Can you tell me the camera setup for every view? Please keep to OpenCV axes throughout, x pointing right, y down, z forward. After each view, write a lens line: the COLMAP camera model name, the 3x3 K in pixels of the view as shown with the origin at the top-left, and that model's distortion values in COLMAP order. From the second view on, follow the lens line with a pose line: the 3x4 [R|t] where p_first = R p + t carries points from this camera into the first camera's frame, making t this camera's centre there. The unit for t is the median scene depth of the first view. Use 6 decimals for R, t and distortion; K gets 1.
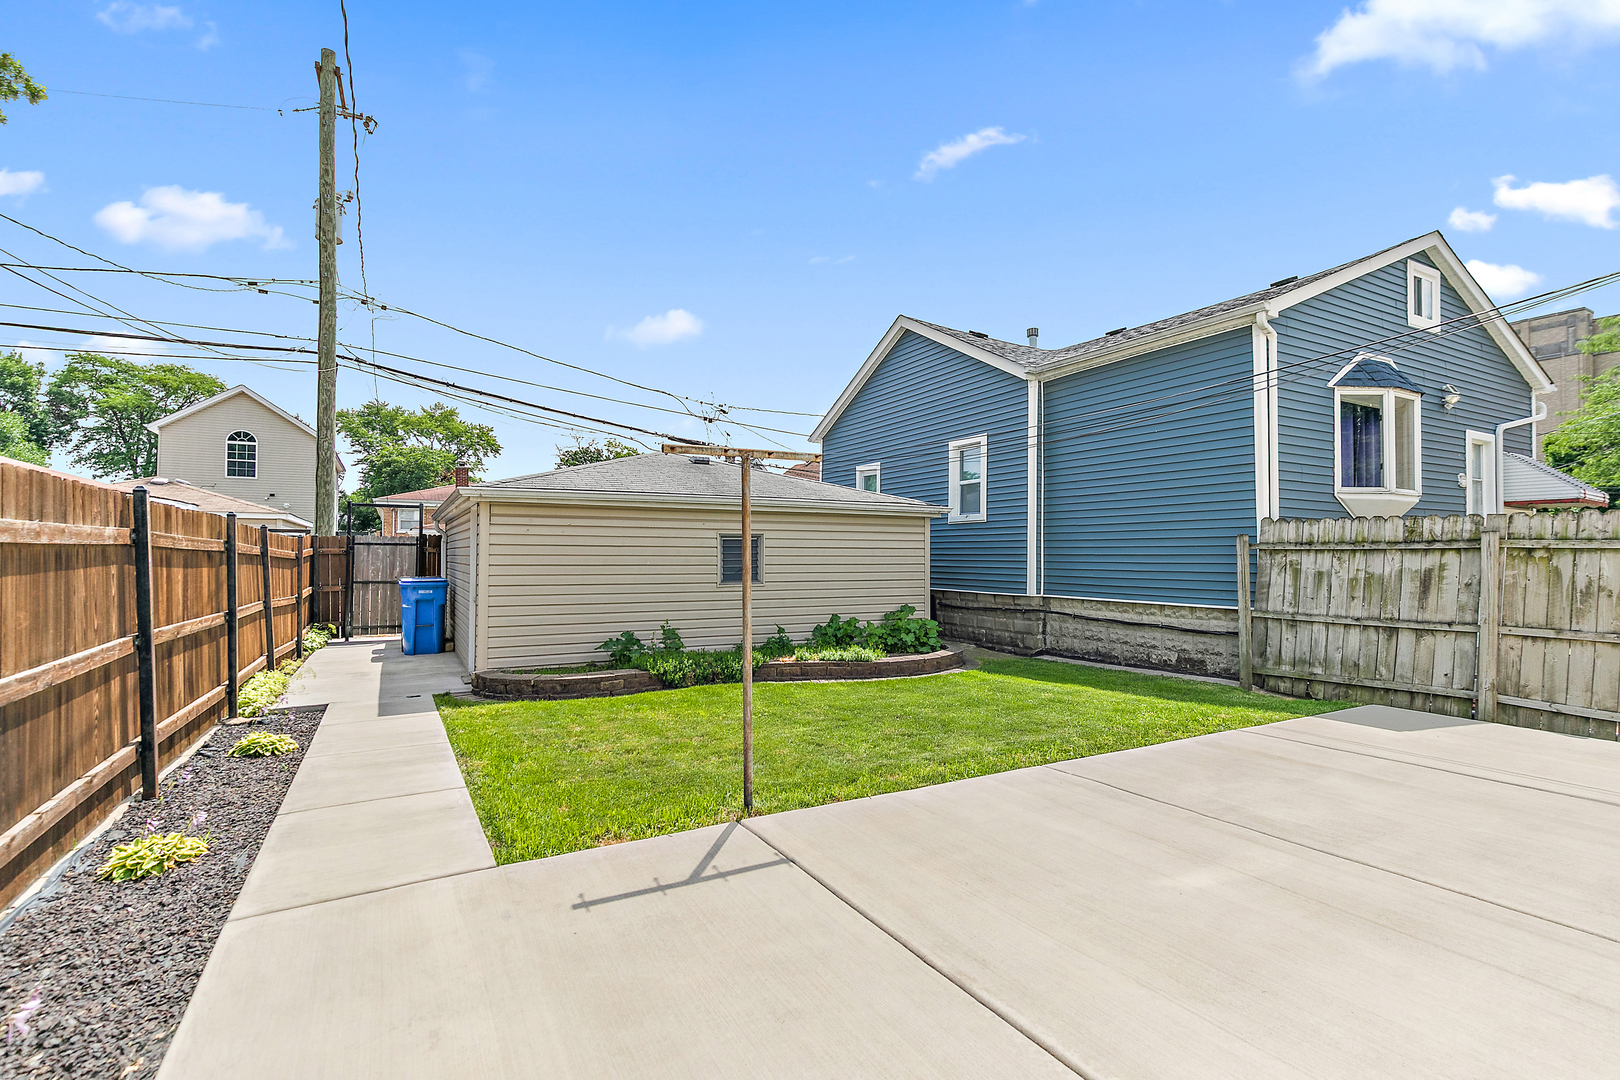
lens RADIAL K [[742.3, 0, 812.9], [0, 742.3, 549.8], [0, 0, 1]] dist [0.002025, 0.000023]
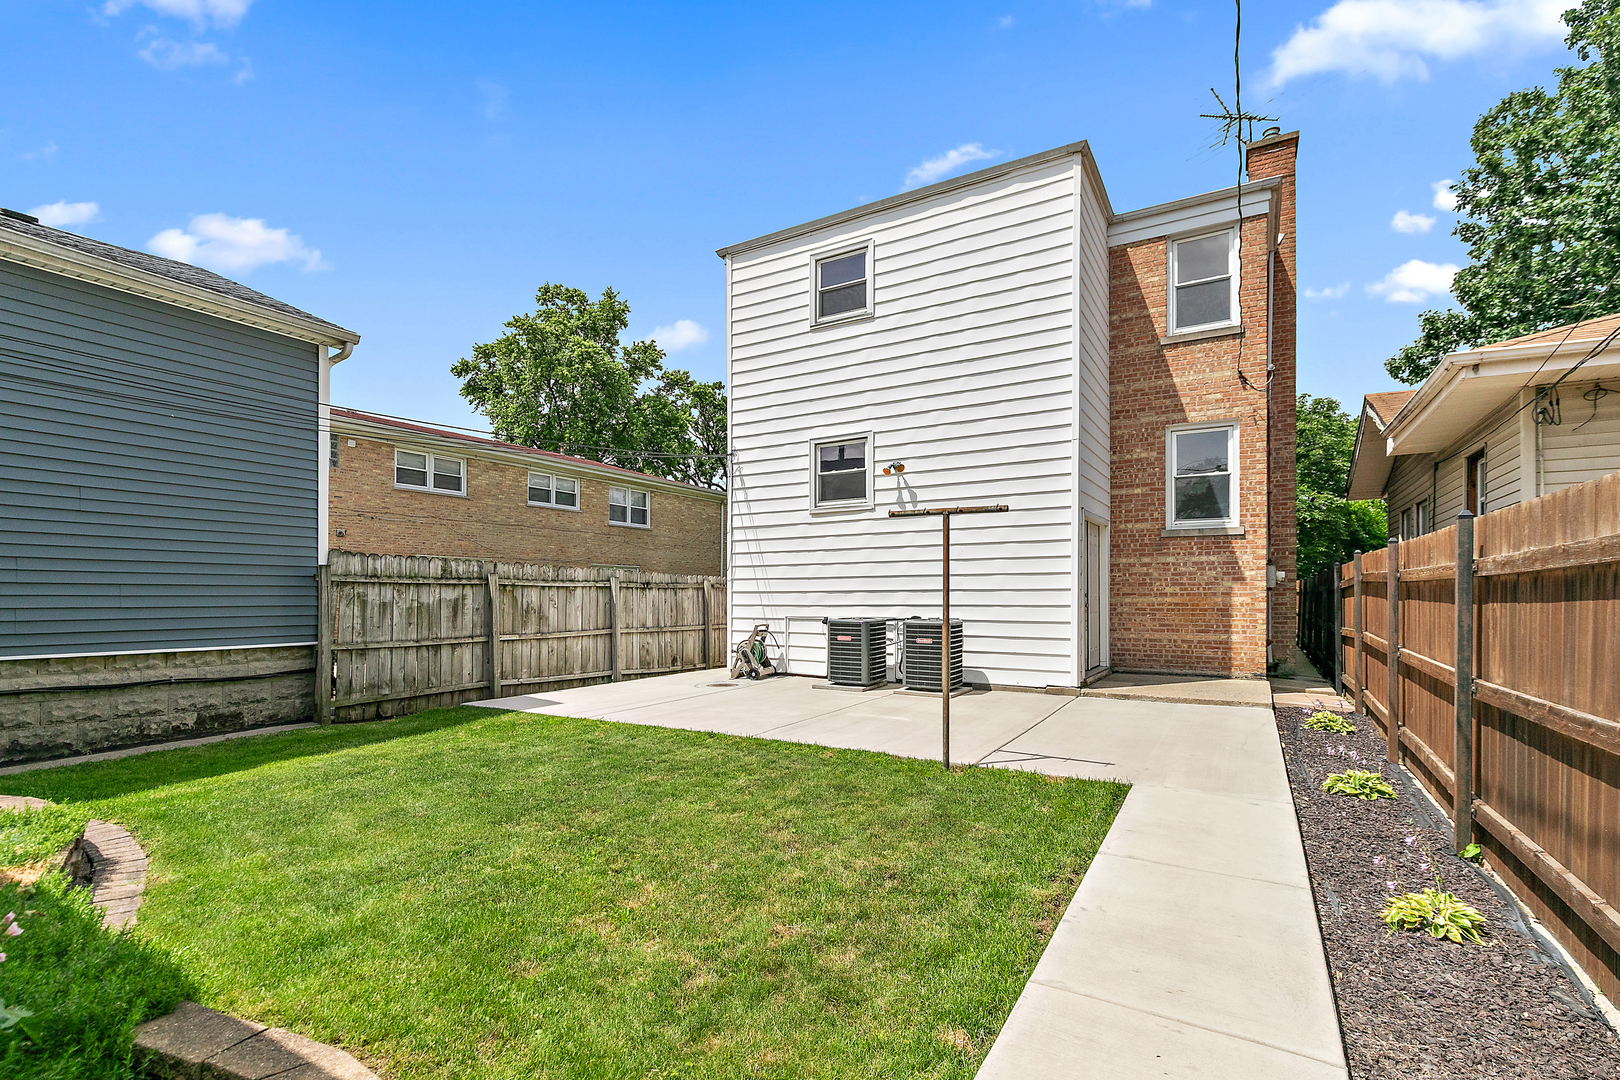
lens RADIAL K [[742.3, 0, 830.2], [0, 742.3, 597.3], [0, 0, 1]] dist [0.002025, 0.000023]
pose [[-0.520152, -0.007107, 0.854044, -0.604502], [-0.013656, 0.999907, 0.000003, 0.012423], [-0.853965, -0.011661, -0.520200, 0.997263]]
